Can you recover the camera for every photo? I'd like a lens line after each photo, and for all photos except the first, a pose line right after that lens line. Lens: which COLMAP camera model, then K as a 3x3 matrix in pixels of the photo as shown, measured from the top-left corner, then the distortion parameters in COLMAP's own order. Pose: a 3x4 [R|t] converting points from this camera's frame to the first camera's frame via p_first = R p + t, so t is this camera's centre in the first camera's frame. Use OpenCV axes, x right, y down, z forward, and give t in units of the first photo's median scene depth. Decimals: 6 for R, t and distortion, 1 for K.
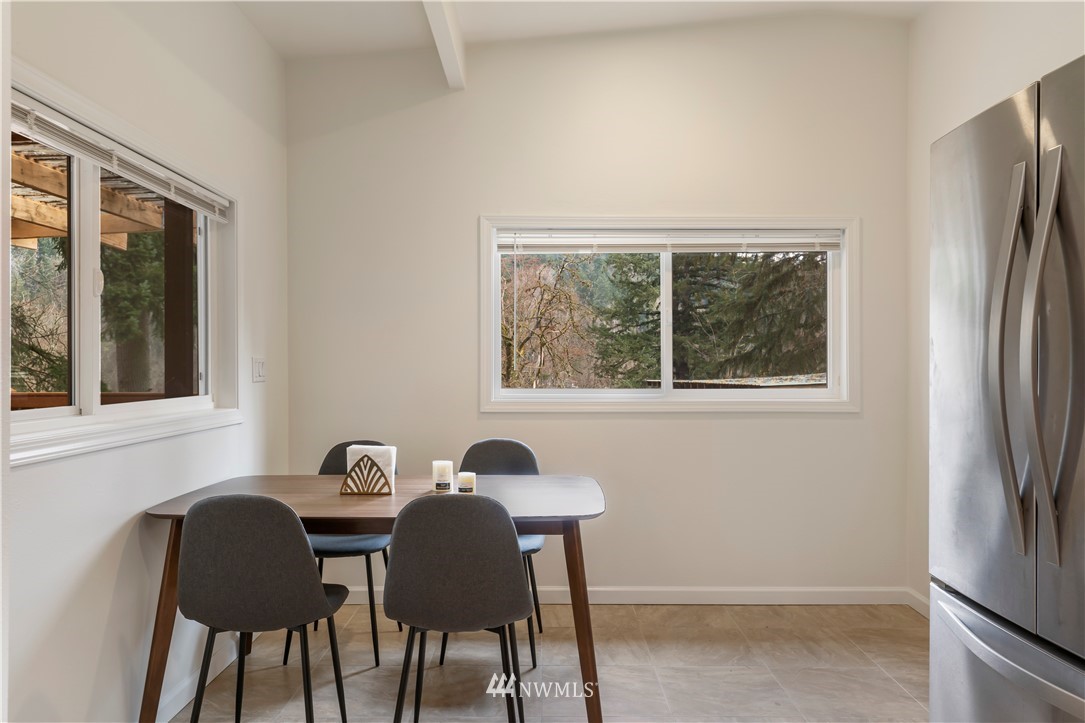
lens RADIAL K [[800.0, 0, 535.1], [0, 800.0, 365.9], [0, 0, 1]] dist [0.007278, -0.003040]
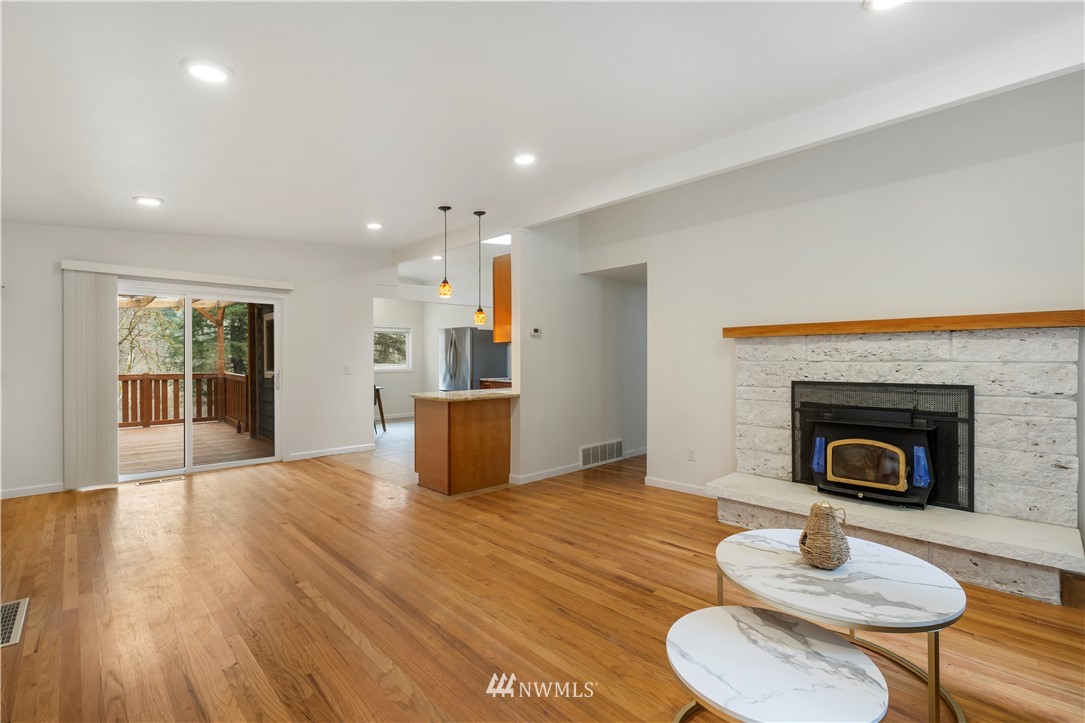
lens RADIAL K [[488.3, 0, 549.4], [0, 488.3, 360.5], [0, 0, 1]] dist [-0.006948, 0.002979]
pose [[0.715780, -0.005277, 0.698306, -0.860220], [0.007262, 0.999974, 0.000112, 0.003034], [-0.698288, 0.004991, 0.715799, -1.307160]]
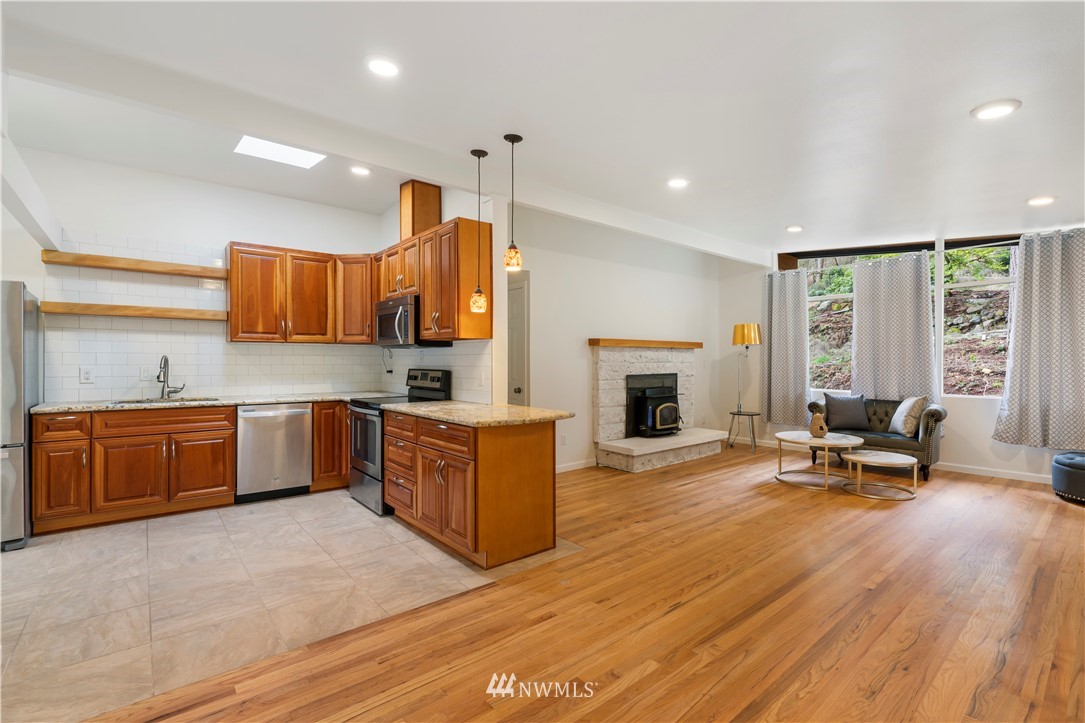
lens RADIAL K [[488.3, 0, 546.6], [0, 488.3, 362.0], [0, 0, 1]] dist [-0.006948, 0.002979]
pose [[-0.641975, -0.000021, 0.766726, -0.863077], [0.006151, 0.999968, 0.005178, -0.003079], [-0.766701, 0.008040, -0.641954, 0.116586]]
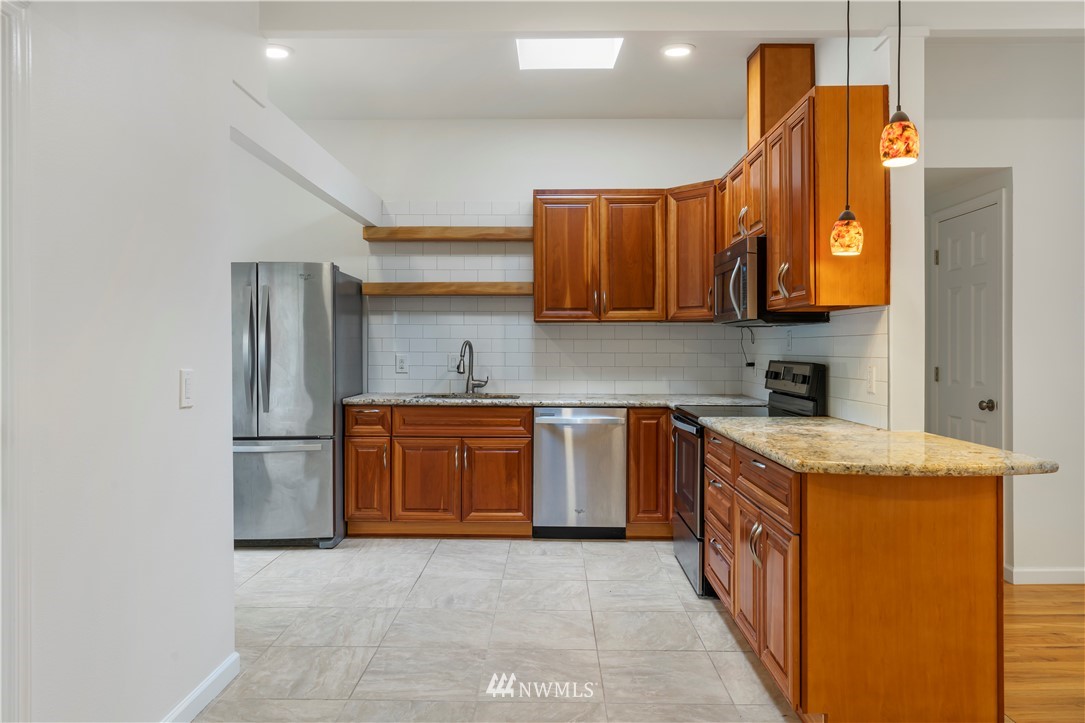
lens RADIAL K [[731.4, 0, 545.1], [0, 731.4, 347.5], [0, 0, 1]] dist [-0.003294, 0.002325]
pose [[0.007899, 0.002376, 0.999966, -0.817298], [0.006543, 0.999976, -0.002428, -0.001173], [-0.999947, 0.006562, 0.007883, -0.060507]]
